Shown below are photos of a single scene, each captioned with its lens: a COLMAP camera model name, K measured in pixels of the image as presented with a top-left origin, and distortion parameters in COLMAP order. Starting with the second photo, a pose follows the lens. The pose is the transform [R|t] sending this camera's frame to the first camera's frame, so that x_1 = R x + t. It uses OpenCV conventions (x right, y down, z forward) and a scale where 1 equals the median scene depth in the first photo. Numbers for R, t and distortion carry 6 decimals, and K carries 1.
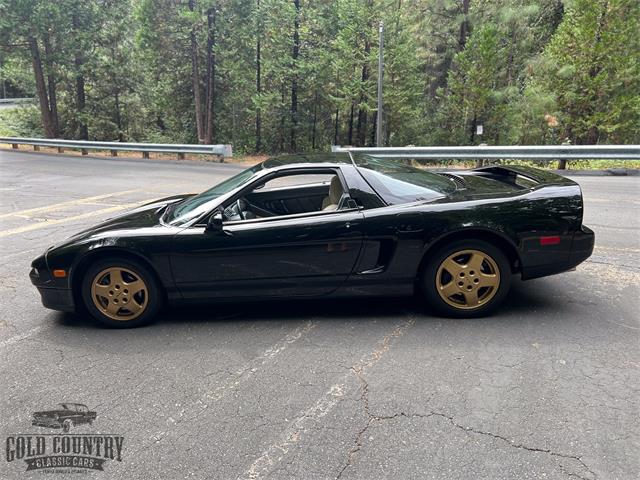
lens RADIAL K [[485.6, 0, 322.0], [0, 485.6, 241.1], [0, 0, 1]] dist [0.048269, -0.051065]
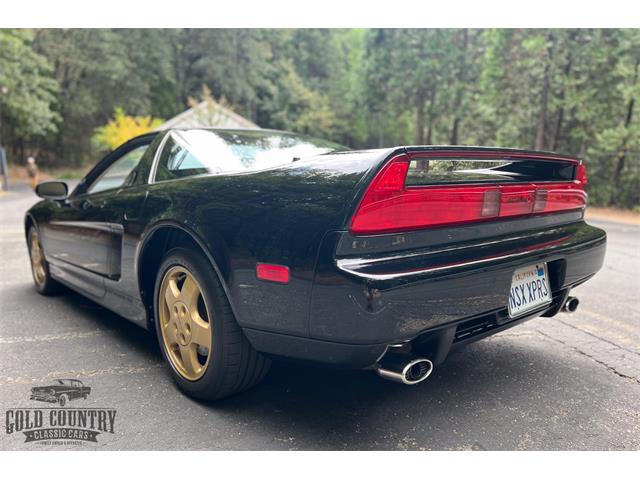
lens RADIAL K [[485.6, 0, 320.2], [0, 485.6, 268.1], [0, 0, 1]] dist [0.048269, -0.051065]
pose [[0.679456, 0.160471, -0.715952, 0.161015], [-0.206049, 0.978254, 0.023717, -0.004816], [0.704189, 0.131407, 0.697746, 0.149507]]
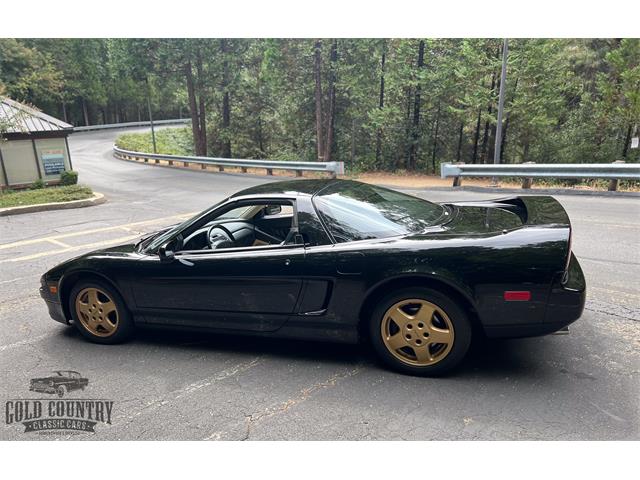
lens RADIAL K [[485.6, 0, 319.8], [0, 485.6, 279.8], [0, 0, 1]] dist [0.048269, -0.051065]
pose [[0.951835, 0.070596, -0.298372, 0.079979], [-0.055854, 0.996773, 0.057660, -0.011394], [0.301479, -0.038218, 0.952707, 0.025956]]
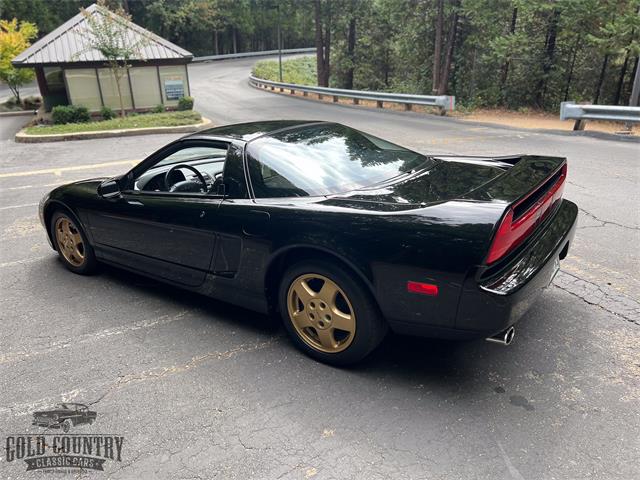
lens RADIAL K [[485.6, 0, 321.2], [0, 485.6, 243.1], [0, 0, 1]] dist [0.048269, -0.051065]
pose [[0.829141, 0.190077, -0.525733, 0.137530], [-0.133103, 0.980500, 0.144579, -0.026978], [0.542963, -0.049900, 0.838273, 0.081346]]
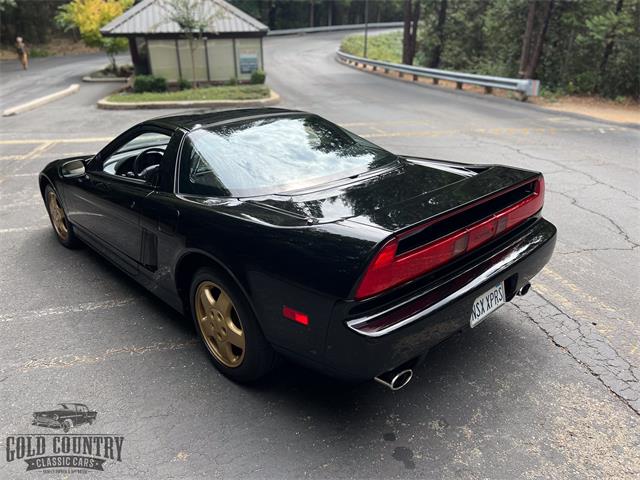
lens RADIAL K [[485.6, 0, 320.5], [0, 485.6, 243.3], [0, 0, 1]] dist [0.048269, -0.051065]
pose [[0.706583, 0.289615, -0.645650, 0.167511], [-0.192826, 0.956685, 0.218109, -0.042636], [0.680852, -0.029613, 0.731822, 0.123935]]
